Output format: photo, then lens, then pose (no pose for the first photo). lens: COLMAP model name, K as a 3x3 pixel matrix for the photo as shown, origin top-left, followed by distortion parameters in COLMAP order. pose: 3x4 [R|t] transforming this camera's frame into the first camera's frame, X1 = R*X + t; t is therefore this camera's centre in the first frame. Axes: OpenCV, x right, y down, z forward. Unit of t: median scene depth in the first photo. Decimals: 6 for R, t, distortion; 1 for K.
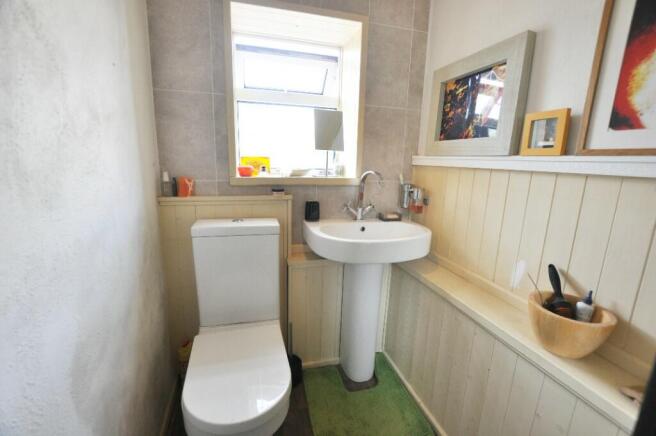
lens RADIAL K [[286.5, 0, 328.0], [0, 286.5, 218.0], [0, 0, 1]] dist [-0.020660, 0.000602]
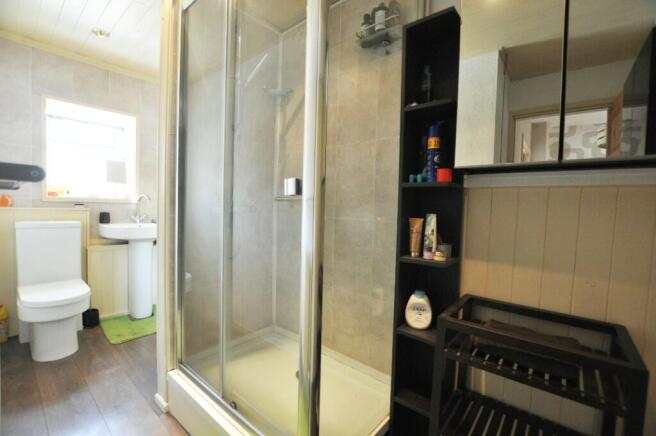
lens RADIAL K [[286.5, 0, 328.0], [0, 286.5, 218.0], [0, 0, 1]] dist [-0.020660, 0.000602]
pose [[0.826293, -0.025970, 0.562641, 0.094200], [0.108310, 0.987619, -0.113478, 0.310910], [-0.552728, 0.154706, 0.818876, -1.098292]]
